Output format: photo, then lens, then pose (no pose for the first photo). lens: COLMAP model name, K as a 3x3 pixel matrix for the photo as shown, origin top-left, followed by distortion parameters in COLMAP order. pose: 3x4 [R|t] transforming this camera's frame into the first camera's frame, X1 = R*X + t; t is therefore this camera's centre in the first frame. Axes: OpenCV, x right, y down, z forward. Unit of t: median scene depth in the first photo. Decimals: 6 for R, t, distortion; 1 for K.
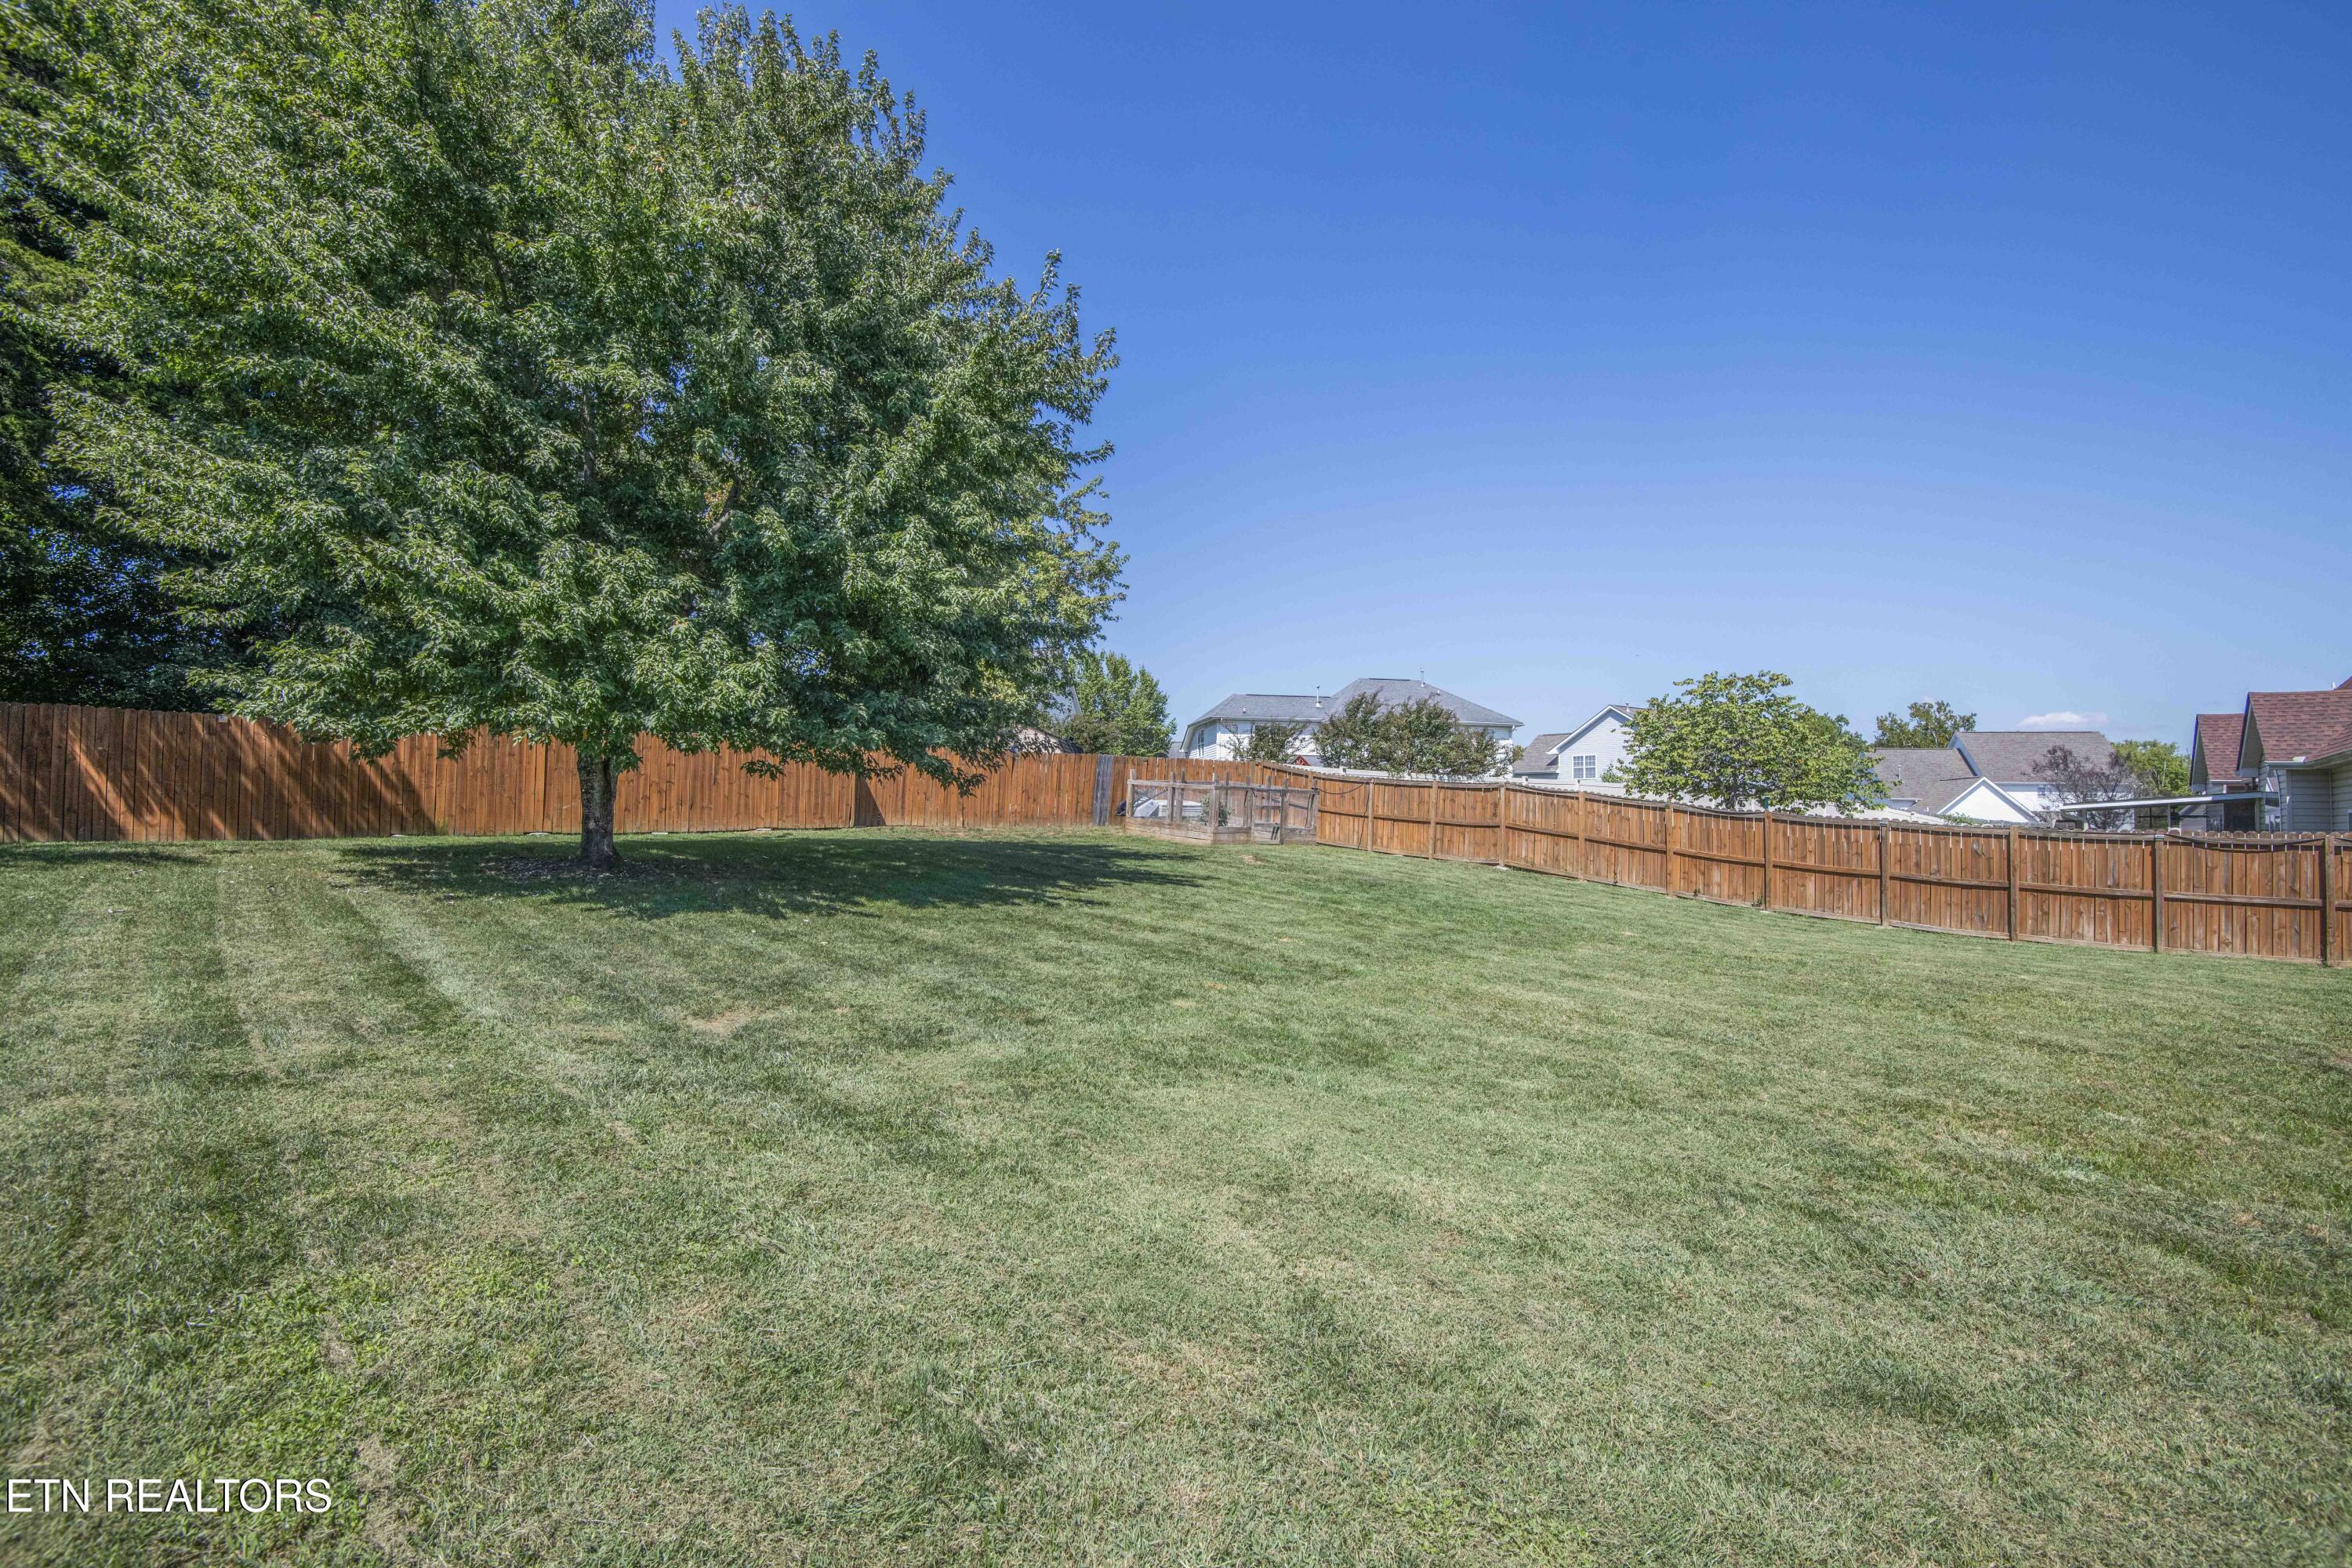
lens RADIAL K [[1101.3, 0, 1183.2], [0, 1101.3, 804.4], [0, 0, 1]] dist [-0.015017, -0.015236]
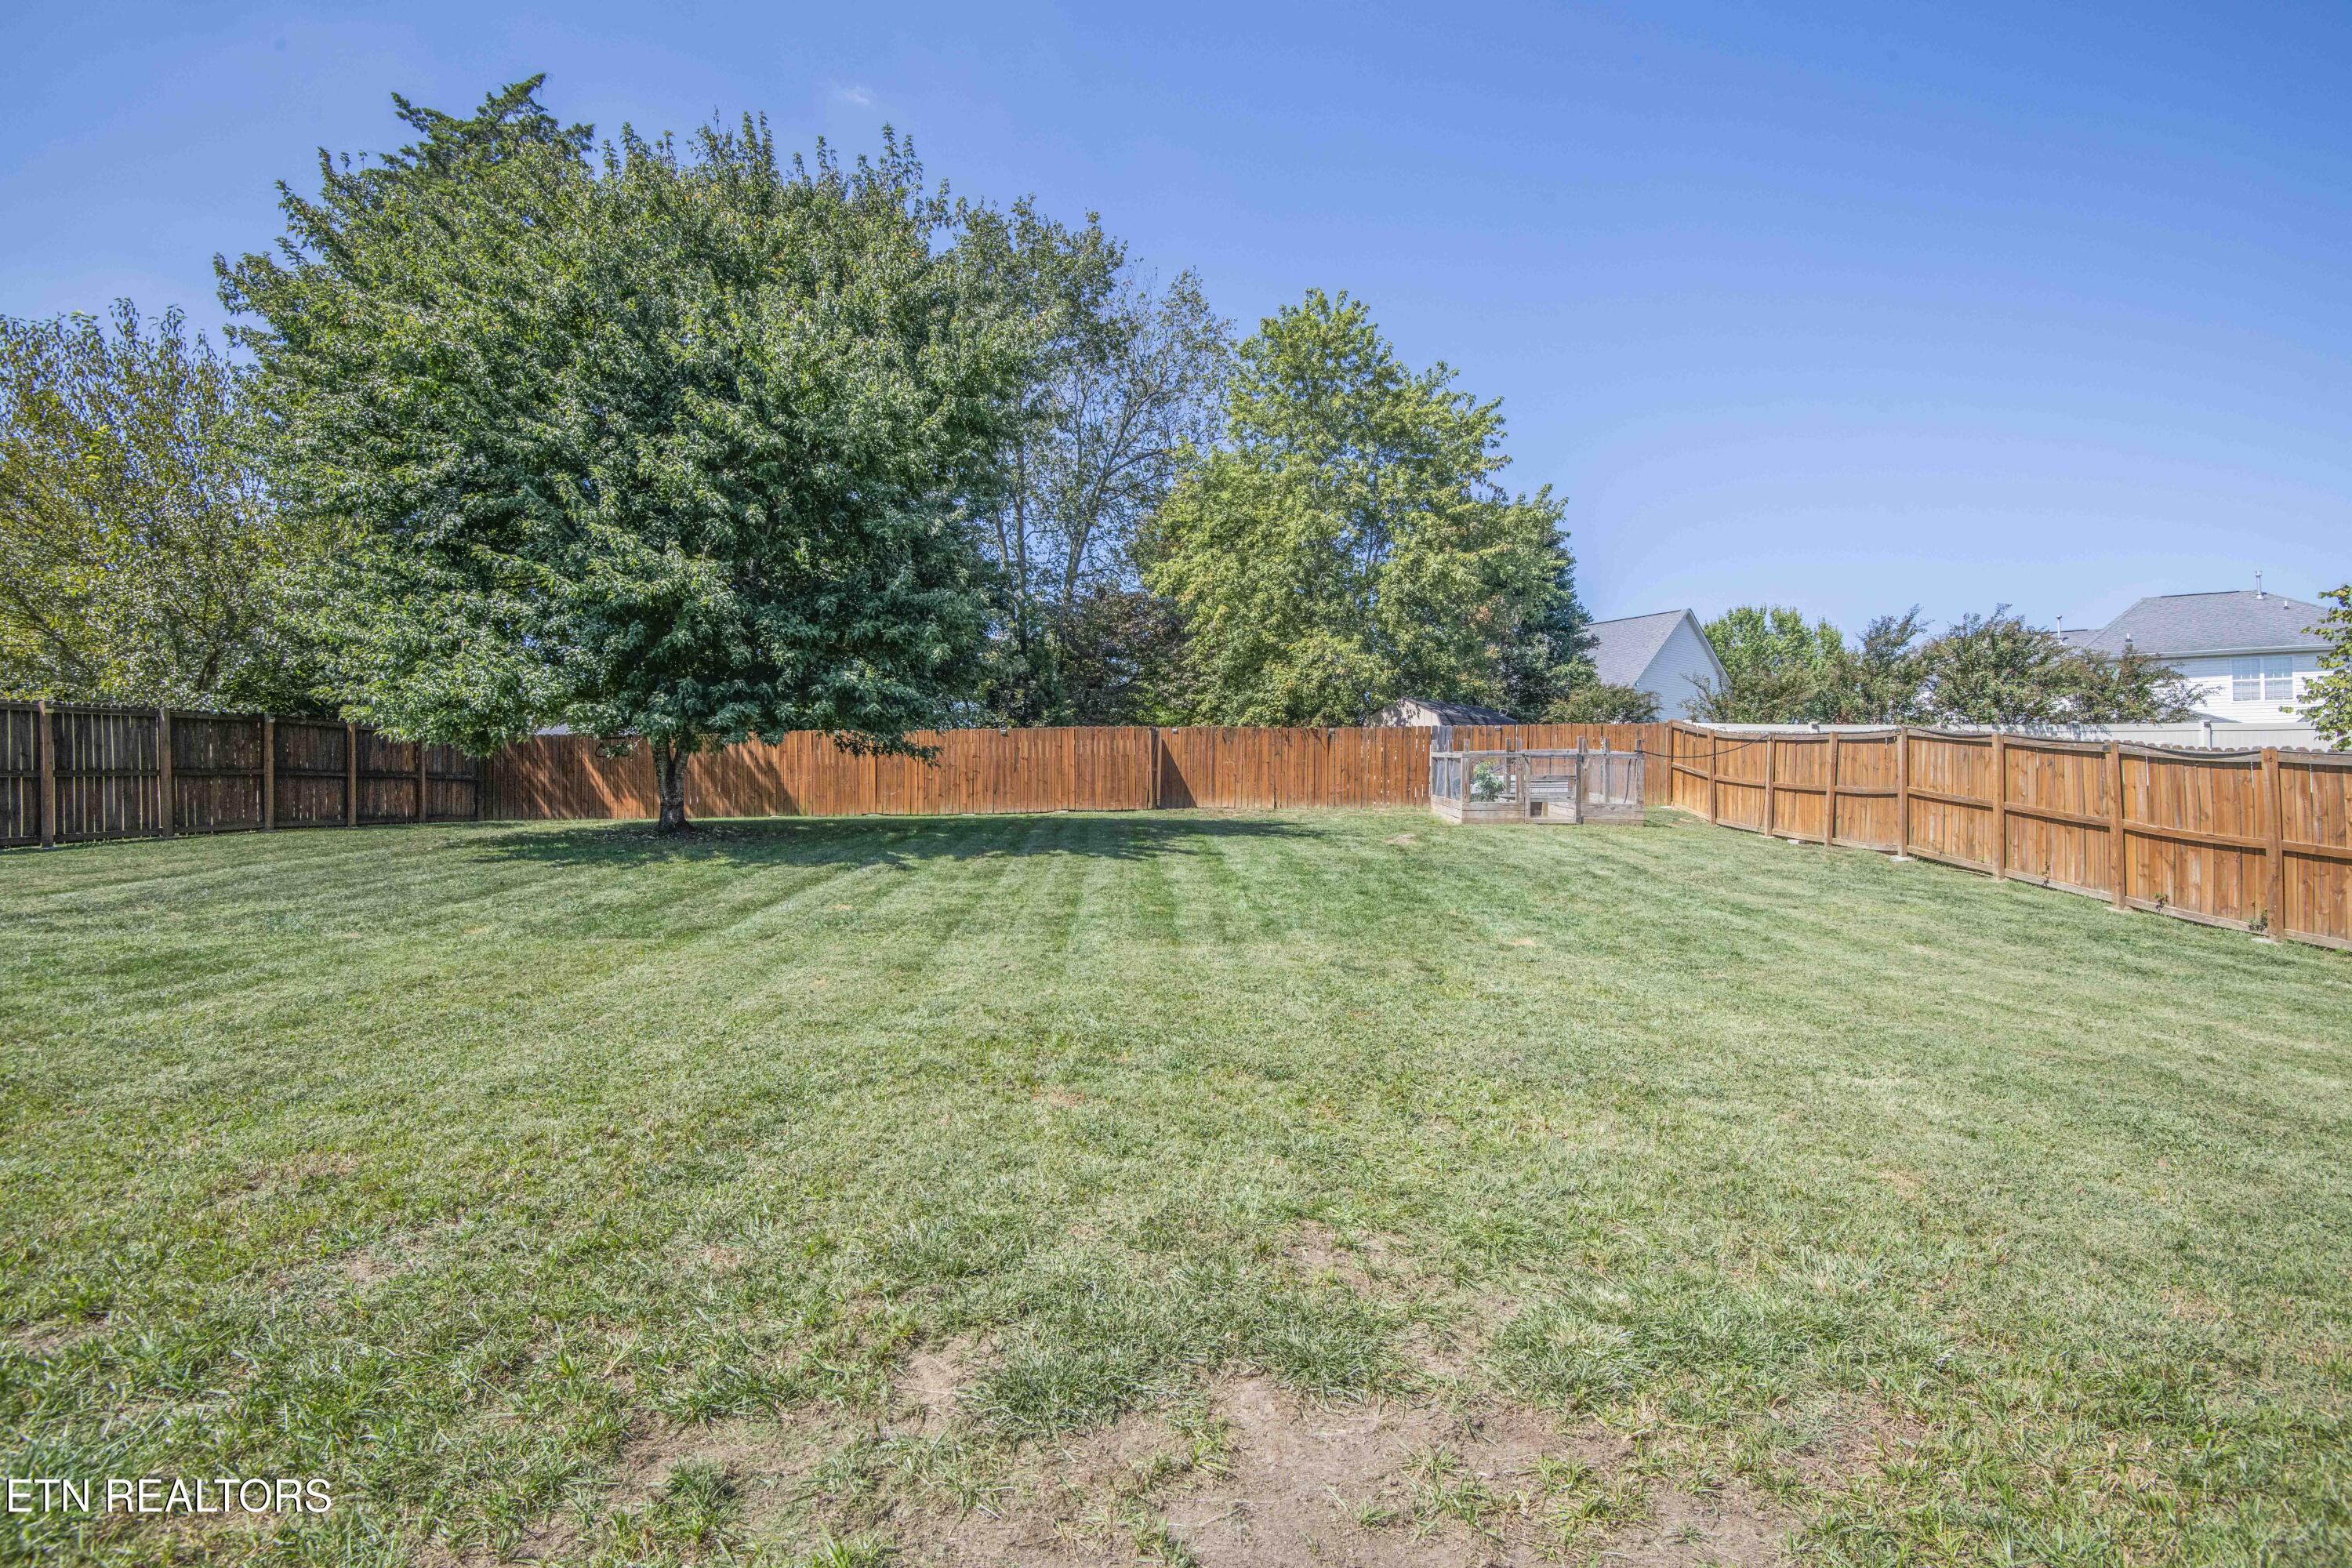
lens RADIAL K [[1101.3, 0, 1176.9], [0, 1101.3, 797.8], [0, 0, 1]] dist [-0.015017, -0.015236]
pose [[0.717373, -0.021169, -0.696368, 0.488894], [0.016342, 0.999775, -0.013558, 0.026928], [0.696498, -0.001654, 0.717557, 0.256073]]
